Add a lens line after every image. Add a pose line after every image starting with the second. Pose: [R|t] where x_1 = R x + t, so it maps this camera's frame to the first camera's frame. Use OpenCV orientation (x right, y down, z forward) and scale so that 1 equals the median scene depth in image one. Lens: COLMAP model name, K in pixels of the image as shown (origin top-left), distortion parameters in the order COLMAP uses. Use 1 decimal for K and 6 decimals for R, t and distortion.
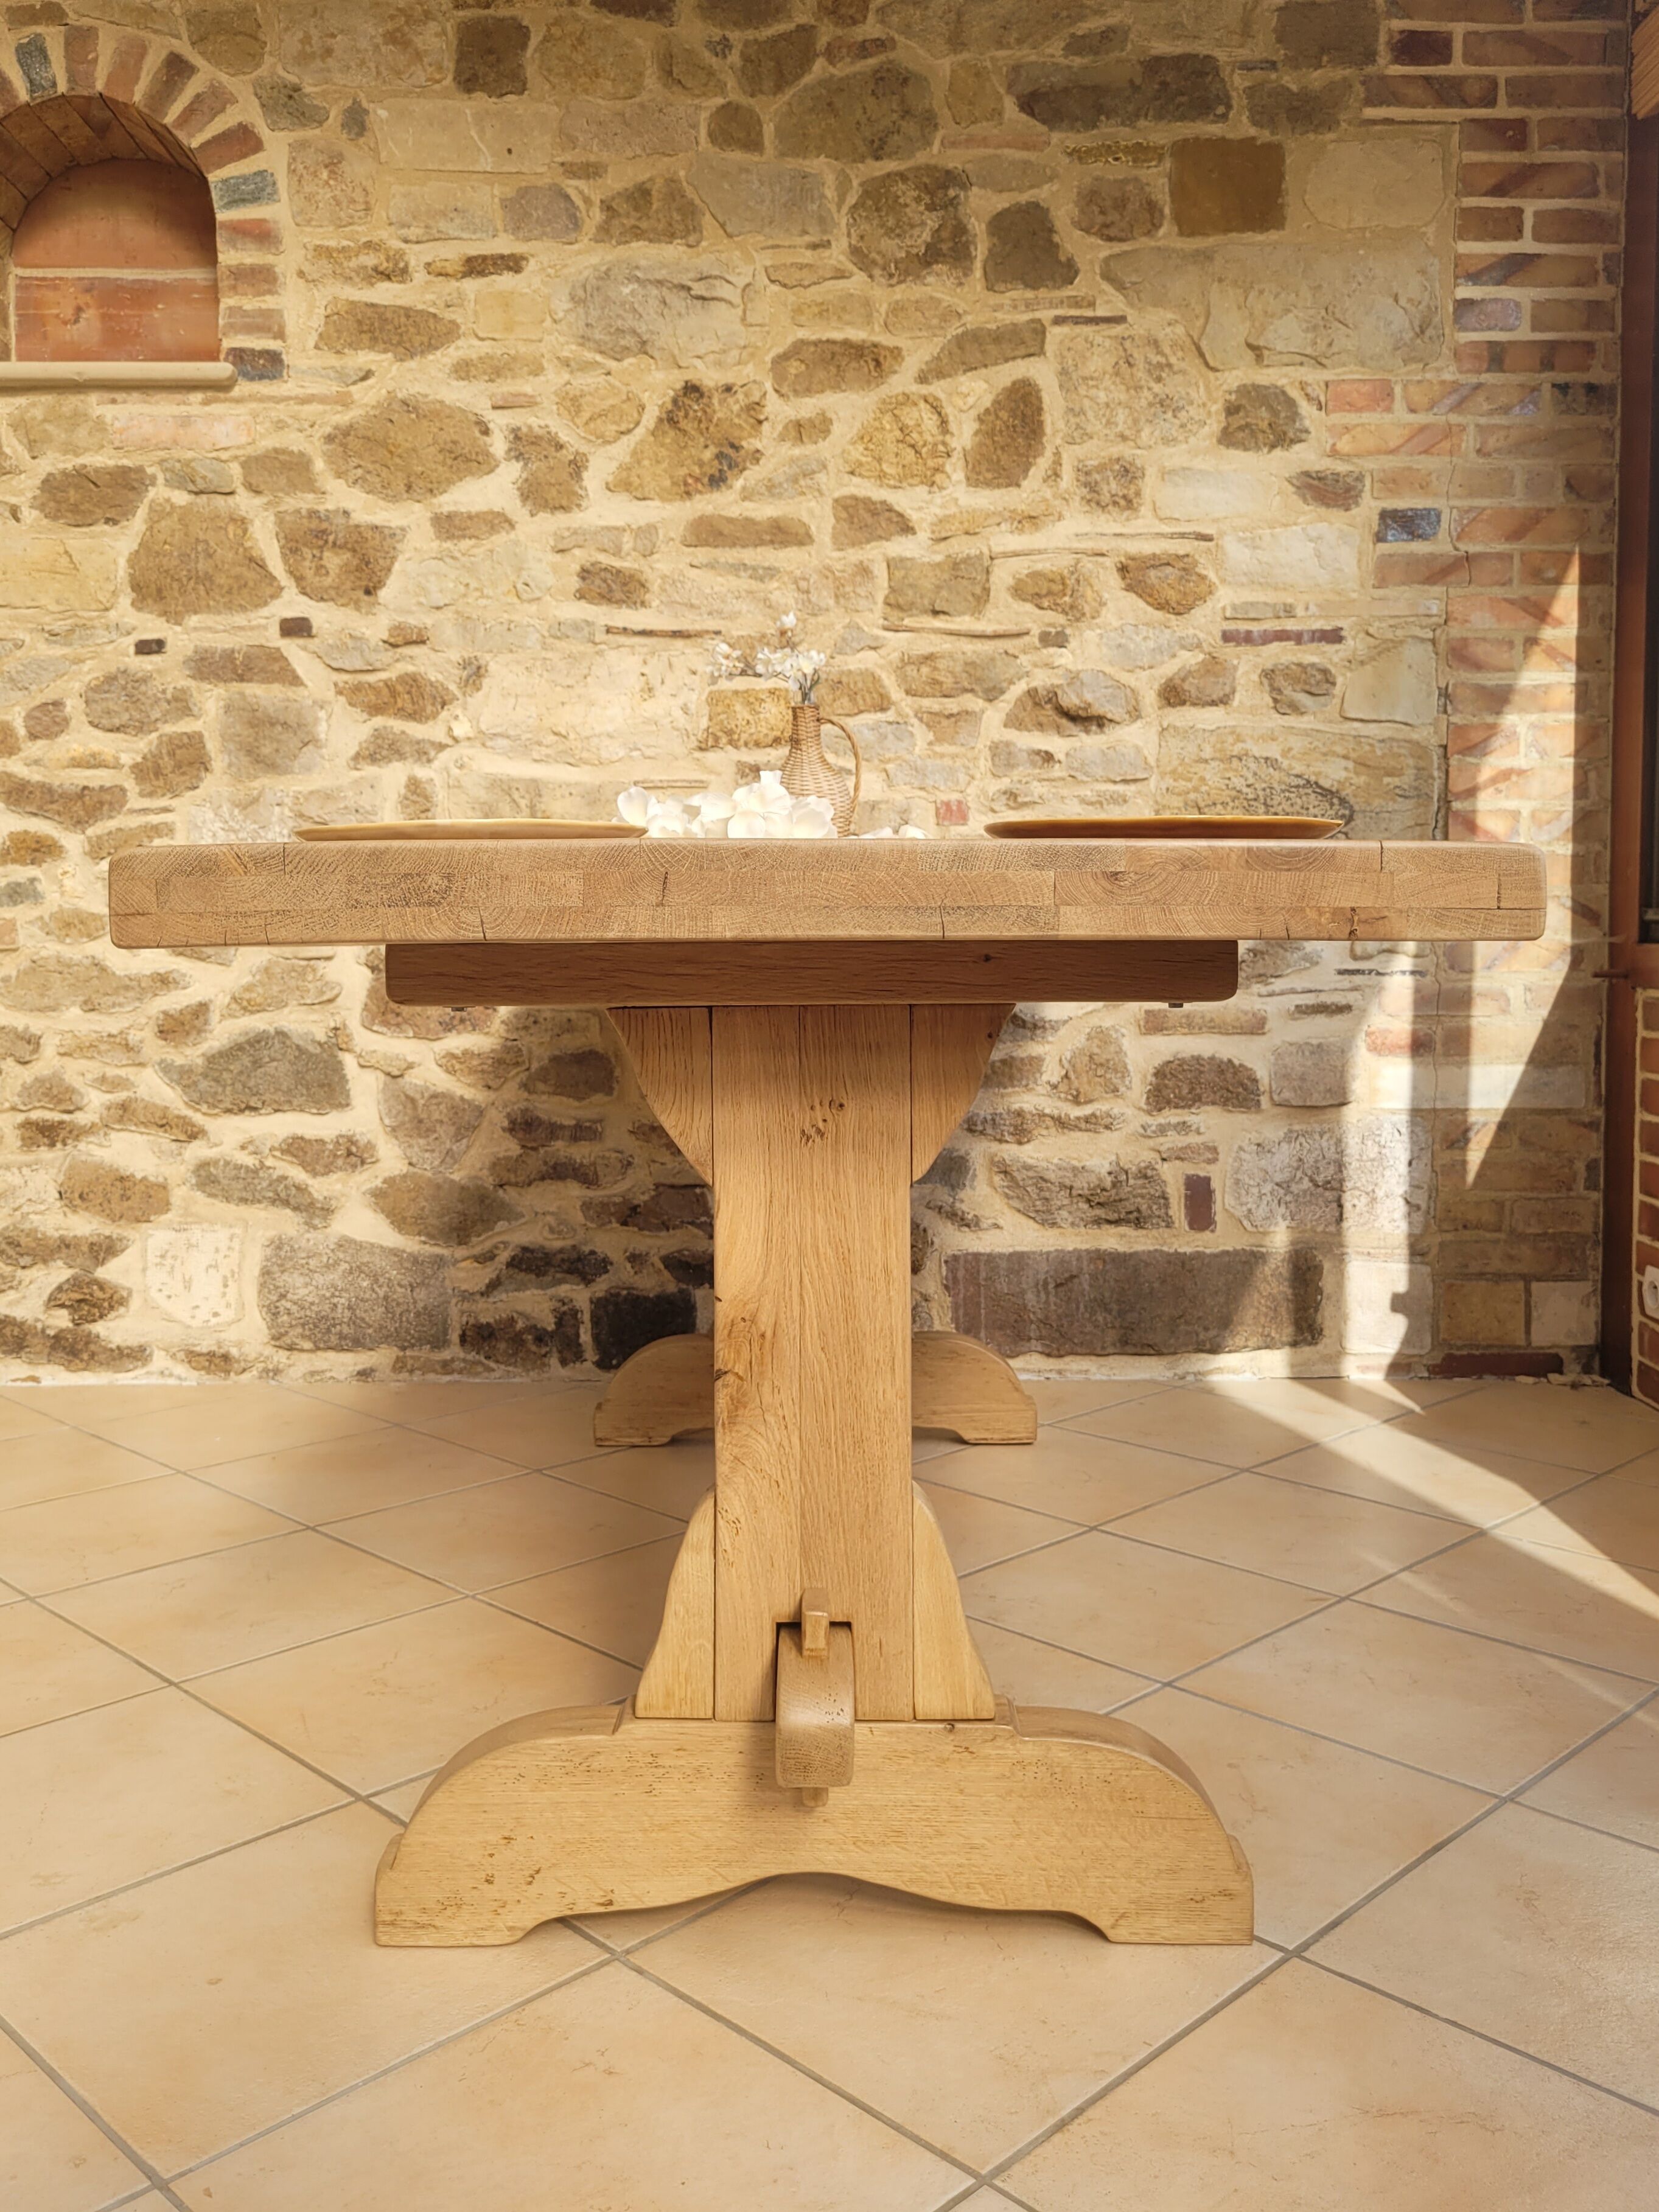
lens RADIAL K [[1846.2, 0, 823.7], [0, 1846.2, 1013.6], [0, 0, 1]] dist [0.033098, -0.031694]
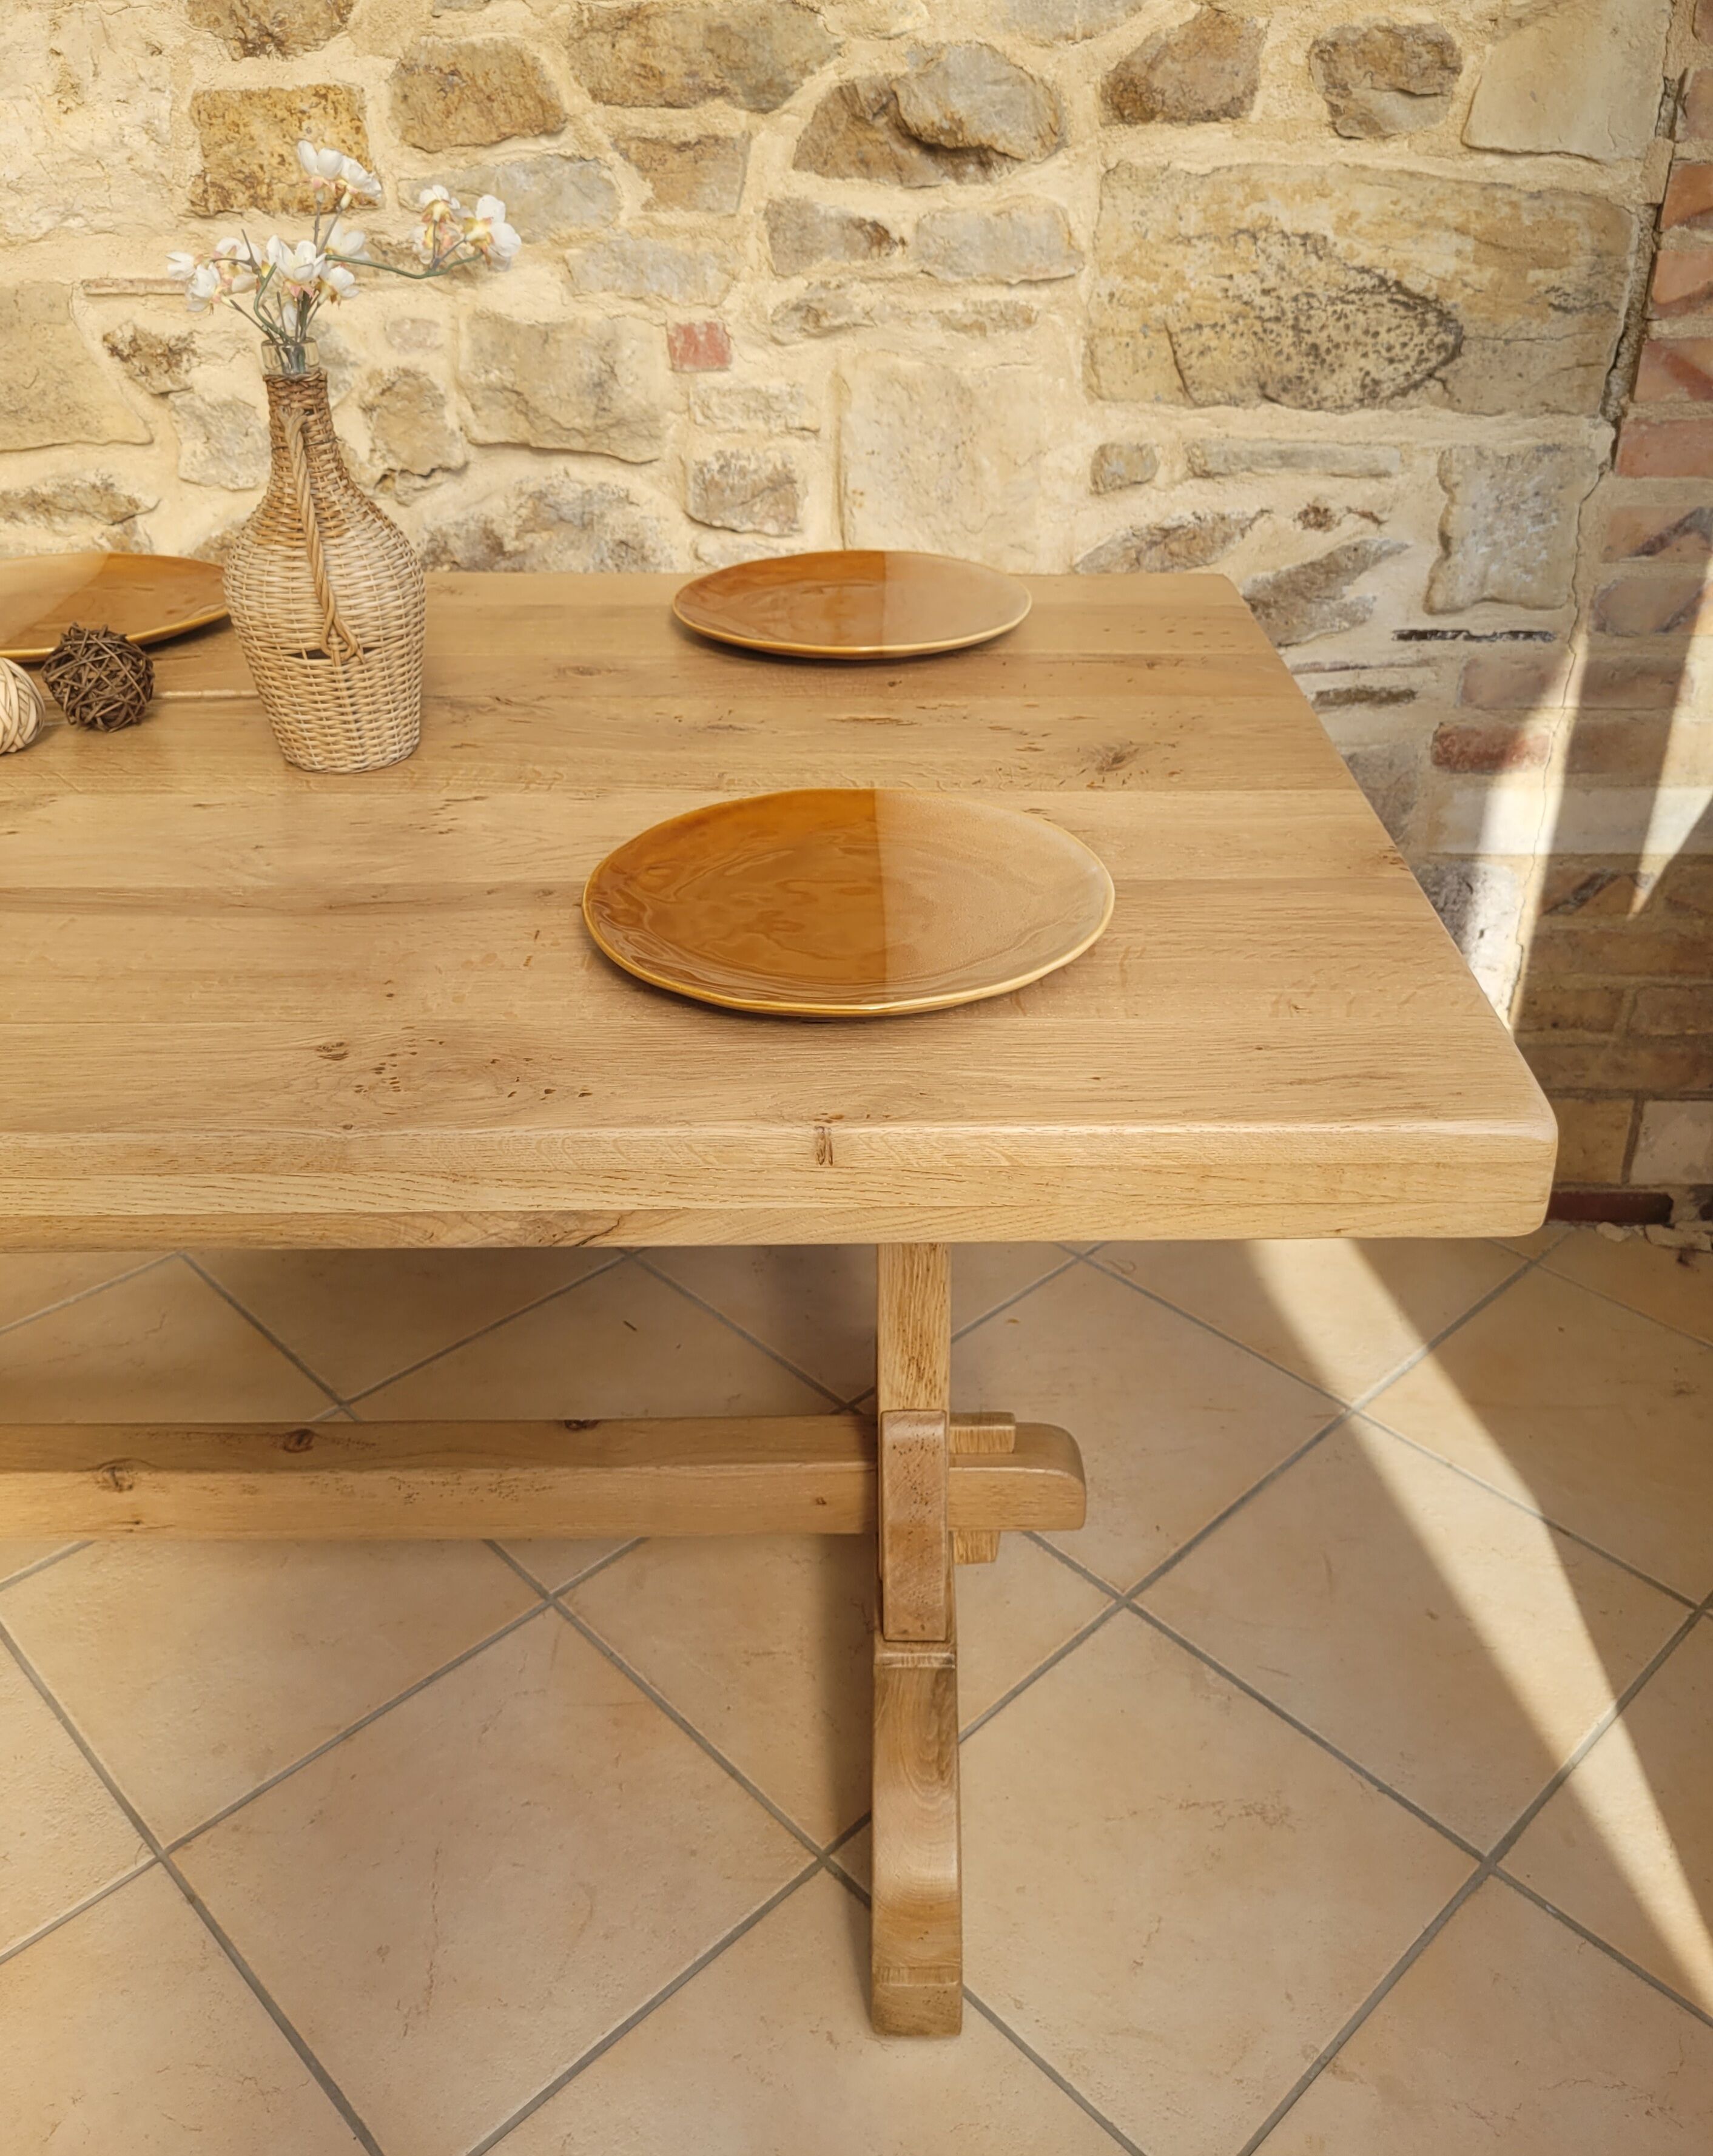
lens RADIAL K [[1855.7, 0, 905.9], [0, 1855.7, 962.1], [0, 0, 1]] dist [0.029861, -0.028741]
pose [[0.999971, 0.003491, -0.006841, 0.133562], [-0.000205, 0.902544, 0.430597, -0.179888], [0.007678, -0.430583, 0.902518, 0.448701]]
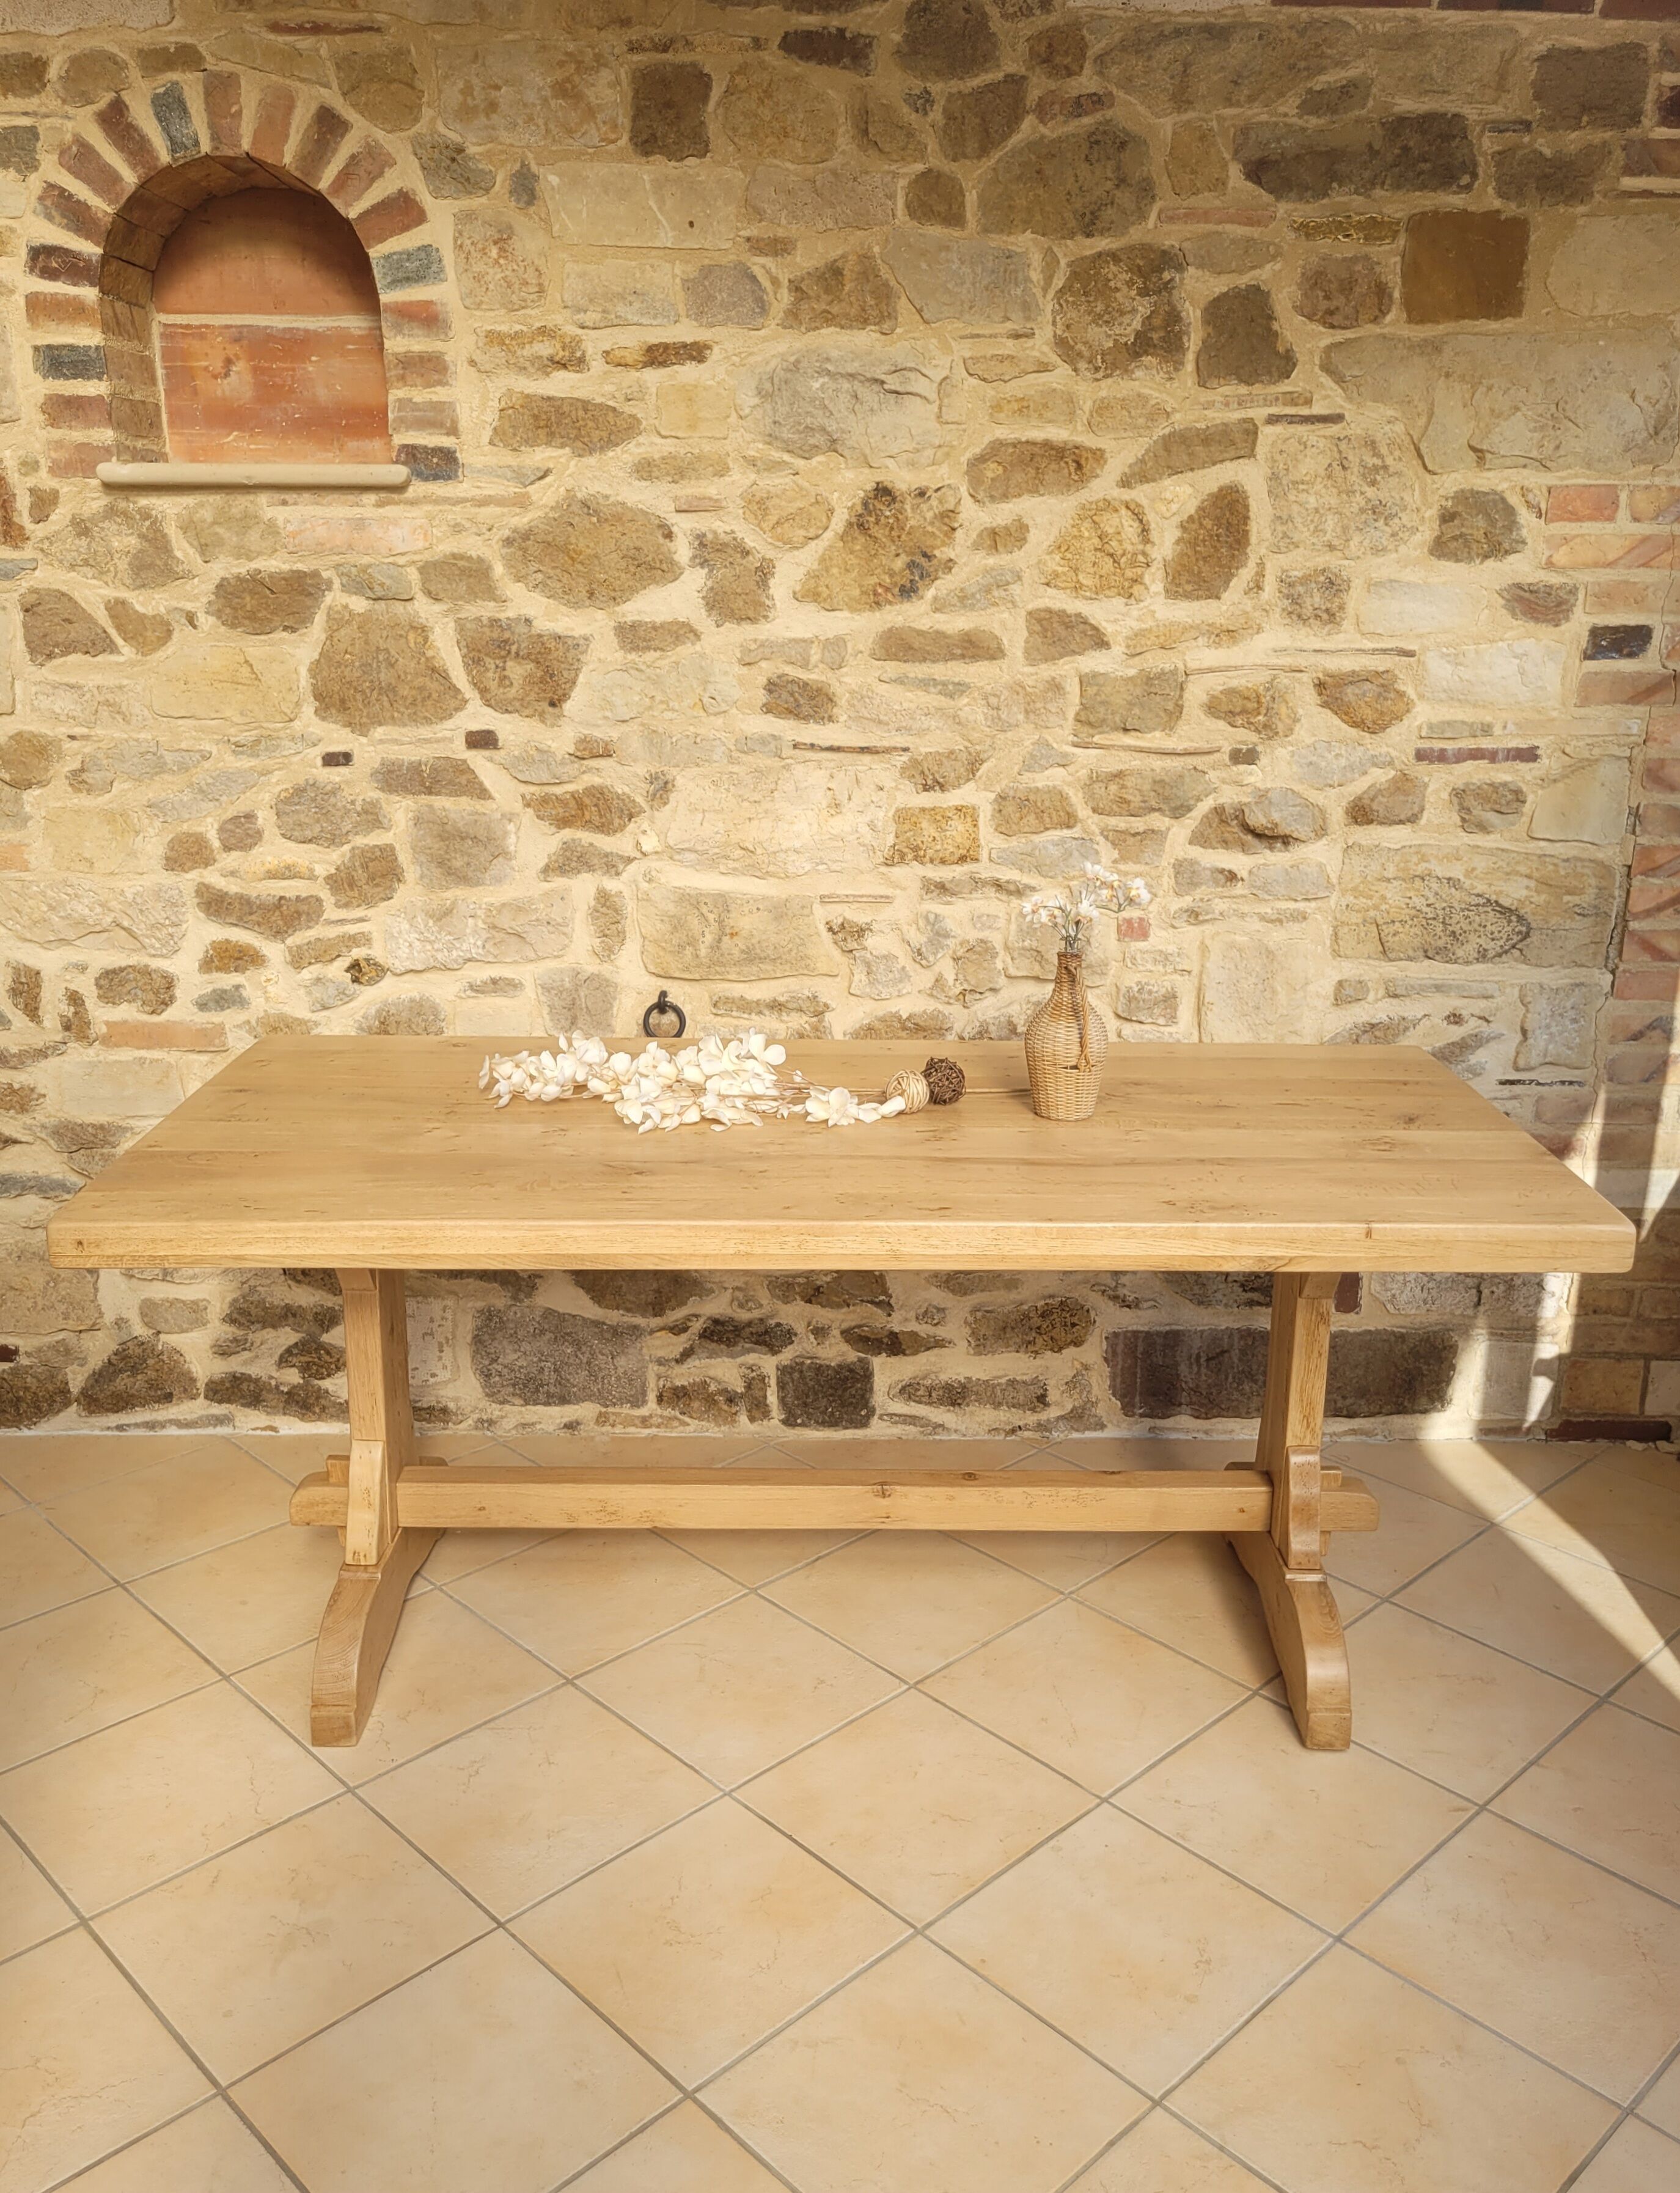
lens RADIAL K [[1836.2, 0, 865.7], [0, 1836.2, 1120.0], [0, 0, 1]] dist [0.033256, -0.031716]
pose [[0.999884, 0.012521, -0.008695, -0.067621], [-0.009885, 0.966774, 0.255441, -0.265285], [0.011604, -0.255326, 0.966786, -0.004253]]
